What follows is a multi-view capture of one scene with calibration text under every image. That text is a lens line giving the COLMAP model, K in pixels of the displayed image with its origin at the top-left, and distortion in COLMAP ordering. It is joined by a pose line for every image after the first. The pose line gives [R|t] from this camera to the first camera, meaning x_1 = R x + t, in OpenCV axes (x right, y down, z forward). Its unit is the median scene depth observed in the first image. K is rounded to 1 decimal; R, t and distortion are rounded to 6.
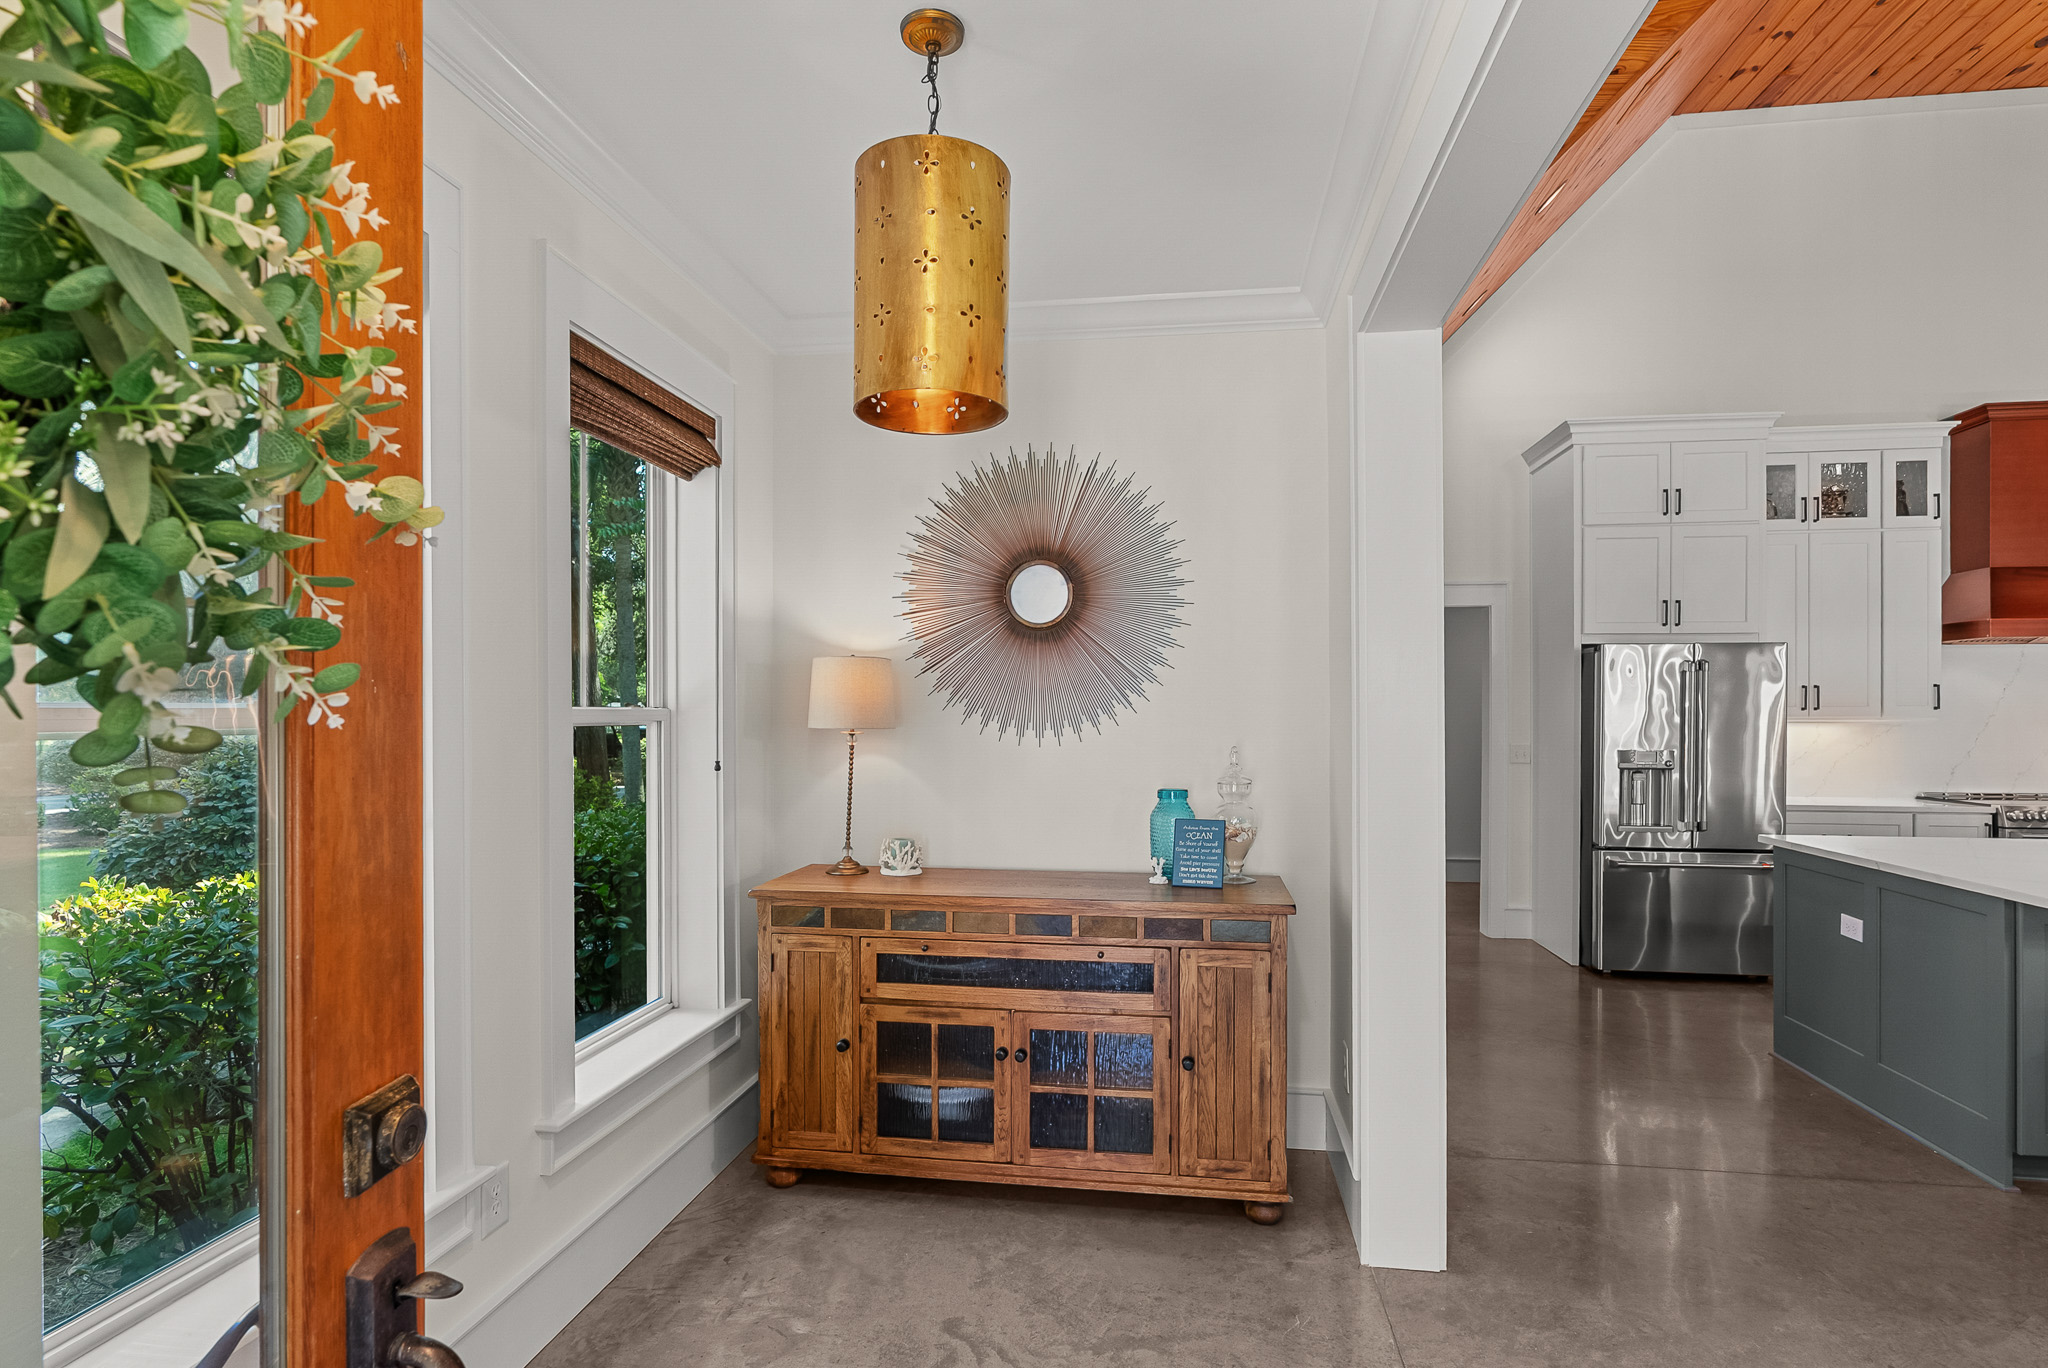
lens RADIAL K [[1007.1, 0, 1024.0], [0, 1007.1, 684.0], [0, 0, 1]] dist [-0.002152, -0.000303]
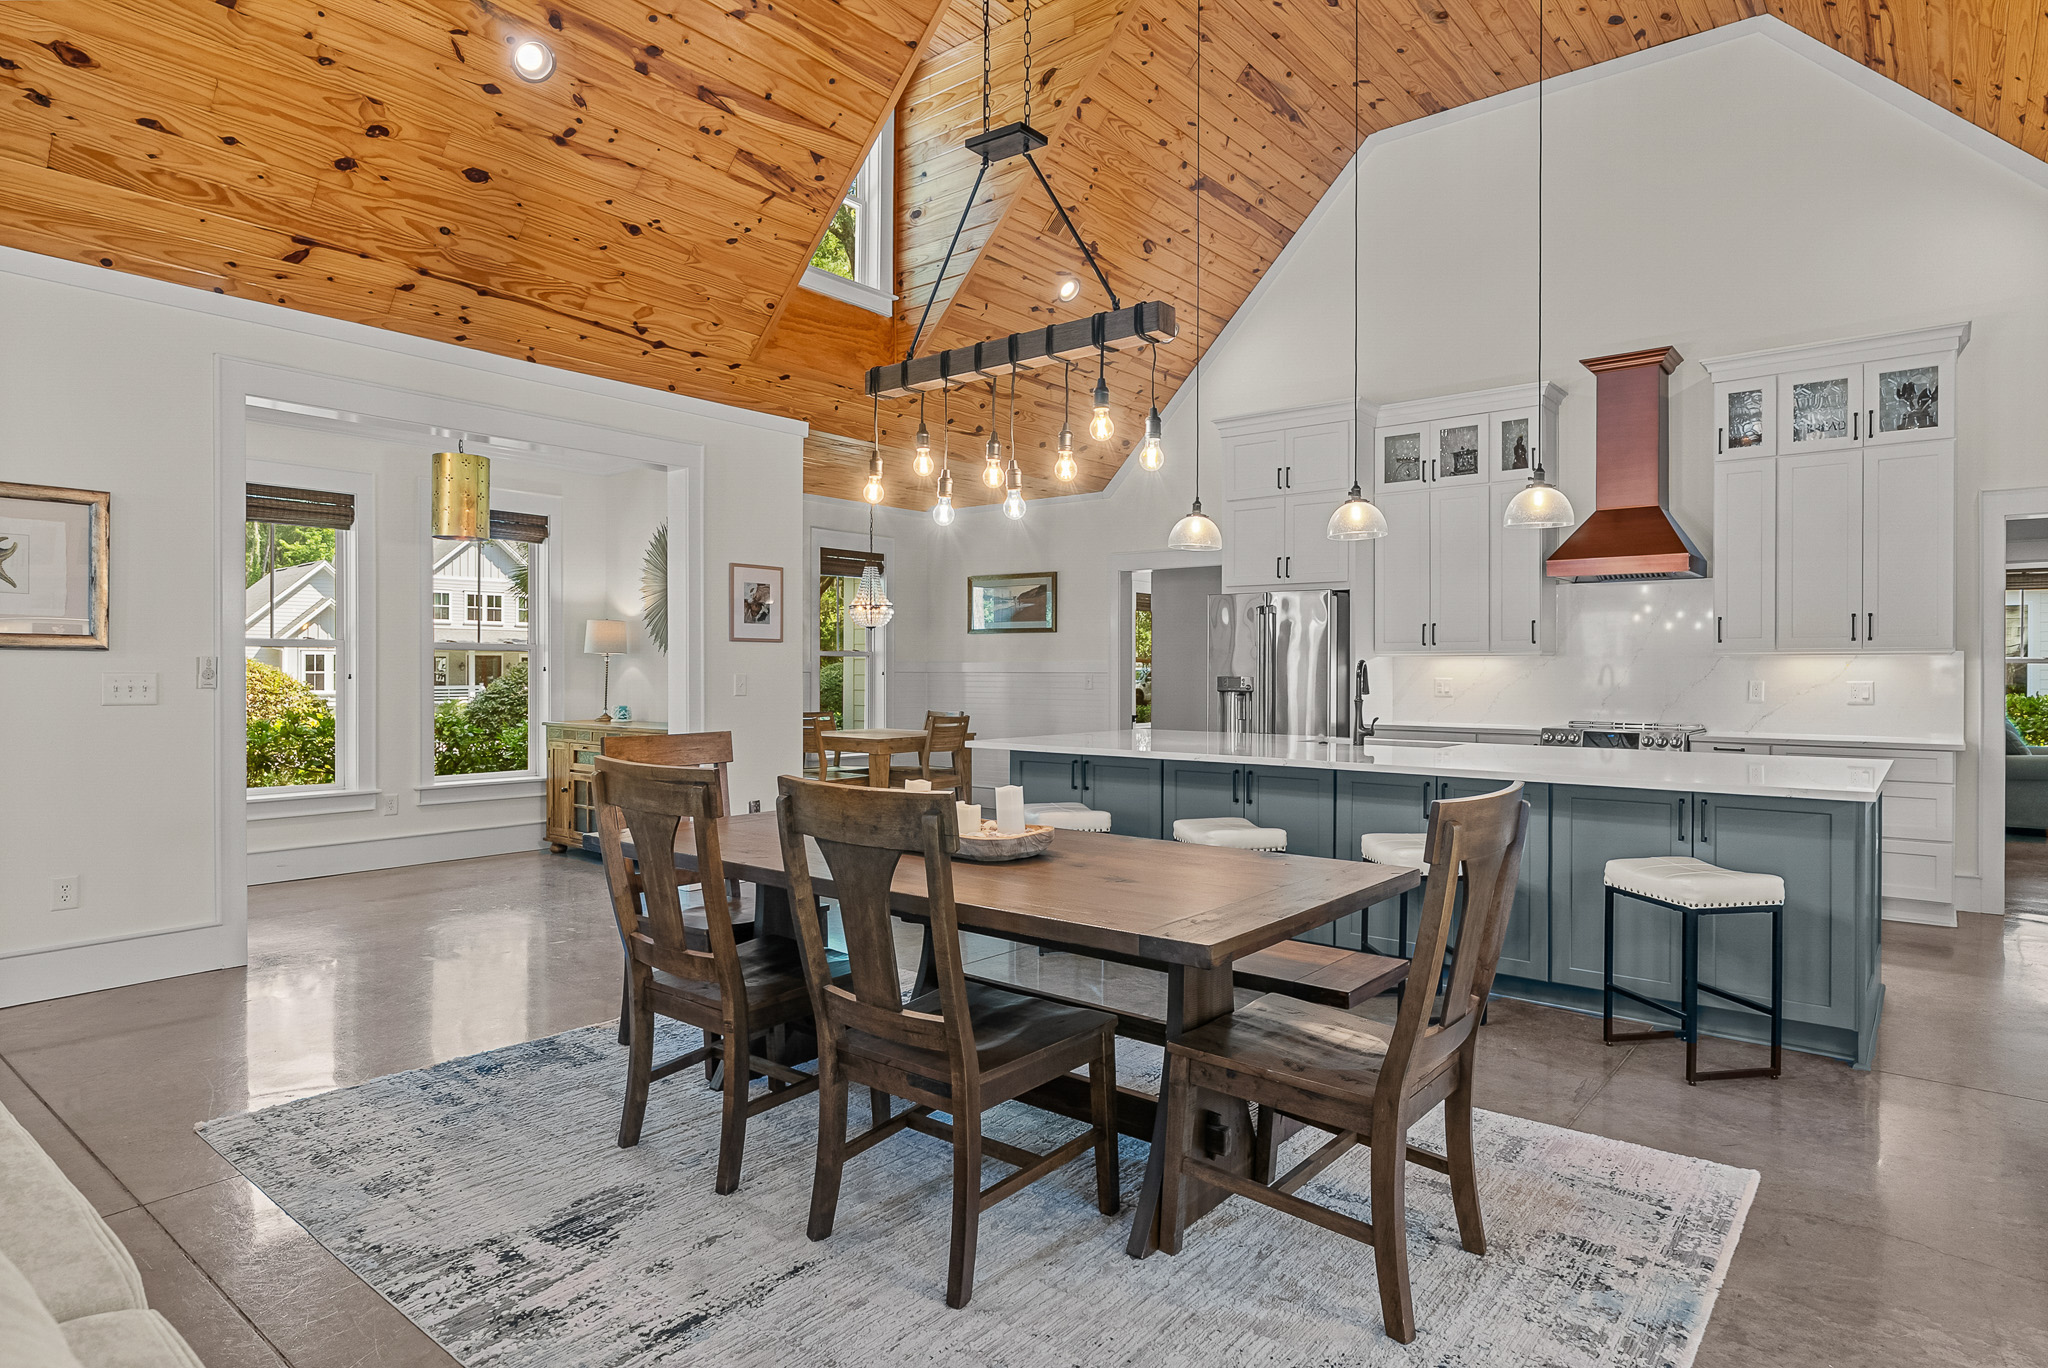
lens RADIAL K [[1133.3, 0, 1026.9], [0, 1133.3, 674.8], [0, 0, 1]] dist [-0.007562, 0.002281]
pose [[0.861927, 0.003705, -0.507019, 1.053990], [0.008991, 0.999704, 0.022589, 0.025387], [0.506953, -0.024029, 0.861639, -0.351066]]
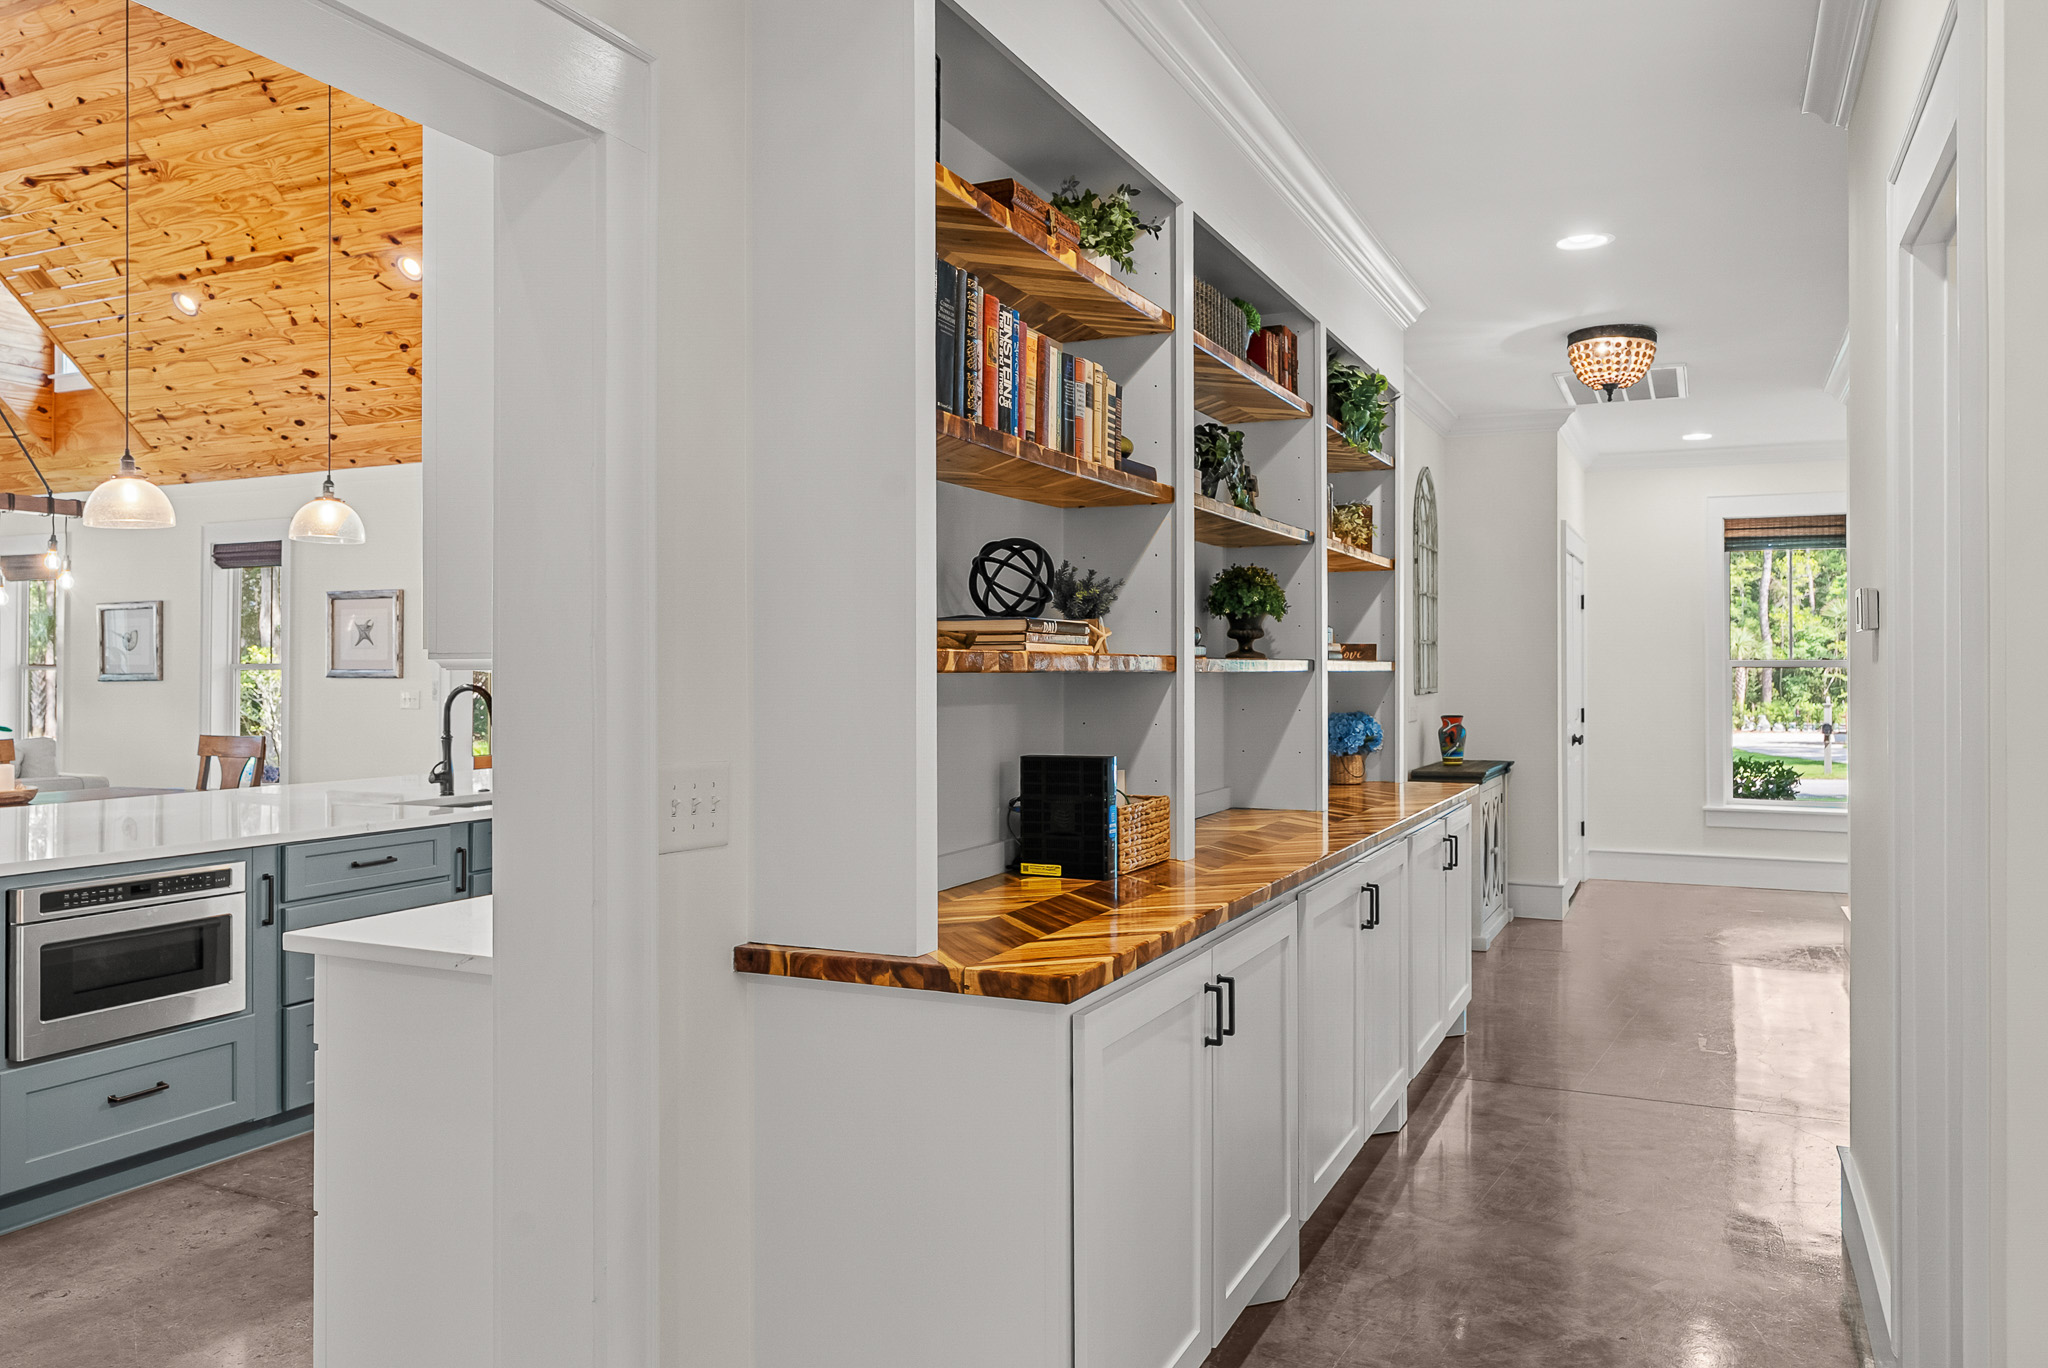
lens RADIAL K [[1456.9, 0, 1021.4], [0, 1456.9, 666.1], [0, 0, 1]] dist [0.000209, 0.003356]
pose [[-0.285446, -0.005460, -0.958379, 1.605248], [0.022361, 0.999674, -0.012356, 0.044383], [0.958134, -0.024958, -0.285231, 1.222355]]
